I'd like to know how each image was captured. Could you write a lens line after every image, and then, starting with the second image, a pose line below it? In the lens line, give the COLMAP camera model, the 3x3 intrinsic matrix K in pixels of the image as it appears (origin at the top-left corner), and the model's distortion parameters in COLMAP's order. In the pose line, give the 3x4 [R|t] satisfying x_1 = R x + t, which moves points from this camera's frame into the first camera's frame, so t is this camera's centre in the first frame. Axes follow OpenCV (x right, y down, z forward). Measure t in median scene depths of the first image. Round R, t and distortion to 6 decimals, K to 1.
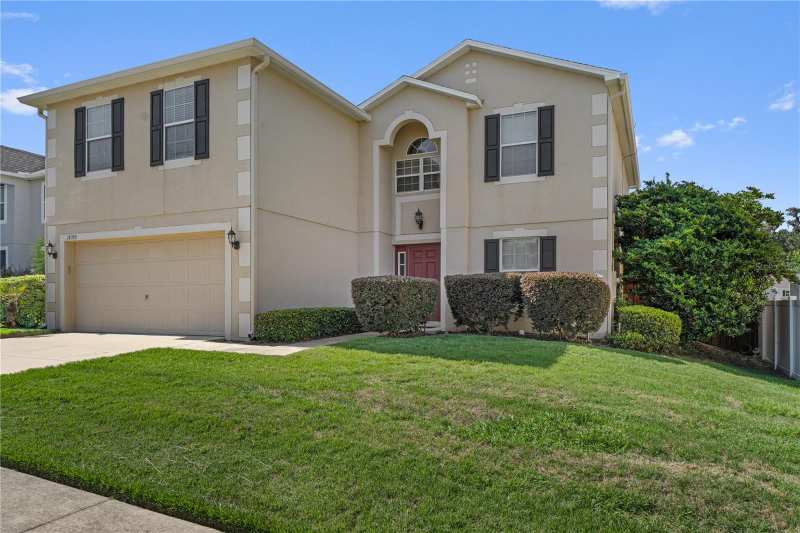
lens RADIAL K [[554.0, 0, 400.0], [0, 554.0, 301.3], [0, 0, 1]] dist [-0.004662, 0.000500]
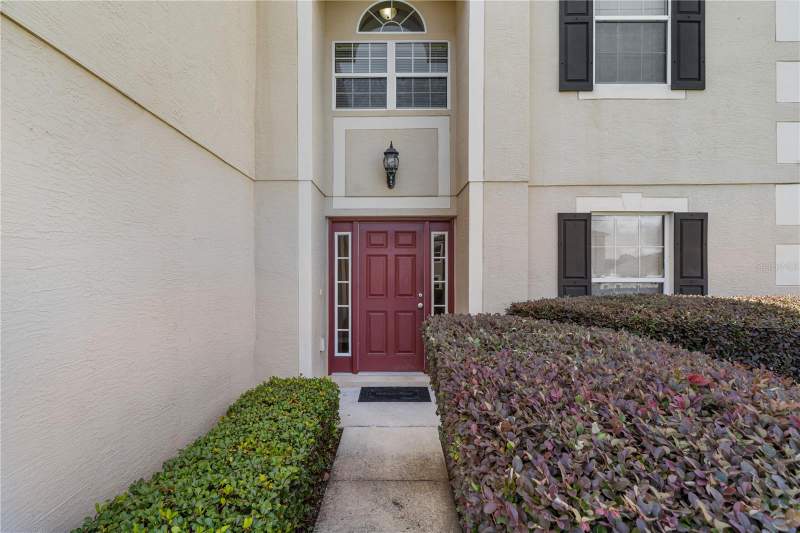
lens RADIAL K [[362.3, 0, 400.0], [0, 362.3, 266.5], [0, 0, 1]] dist [0.002300, 0.000244]
pose [[0.902874, 0.002969, 0.429896, -0.103088], [0.000115, 0.999974, -0.007148, -0.065501], [-0.429906, 0.006503, 0.902850, 0.798322]]
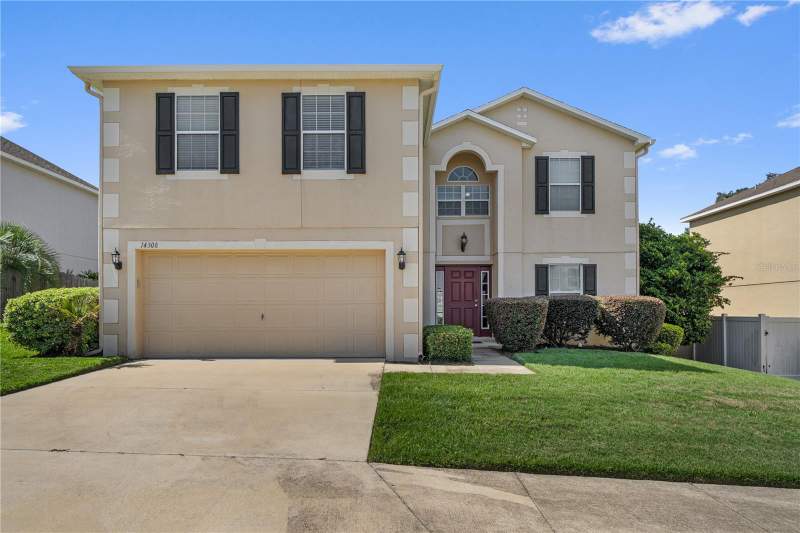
lens RADIAL K [[554.0, 0, 400.0], [0, 554.0, 301.3], [0, 0, 1]] dist [-0.004662, 0.000500]
pose [[0.909212, 0.007138, 0.416273, -0.586121], [0.000535, 0.999832, -0.018313, -0.015189], [-0.416334, 0.016874, 0.909055, 0.083828]]
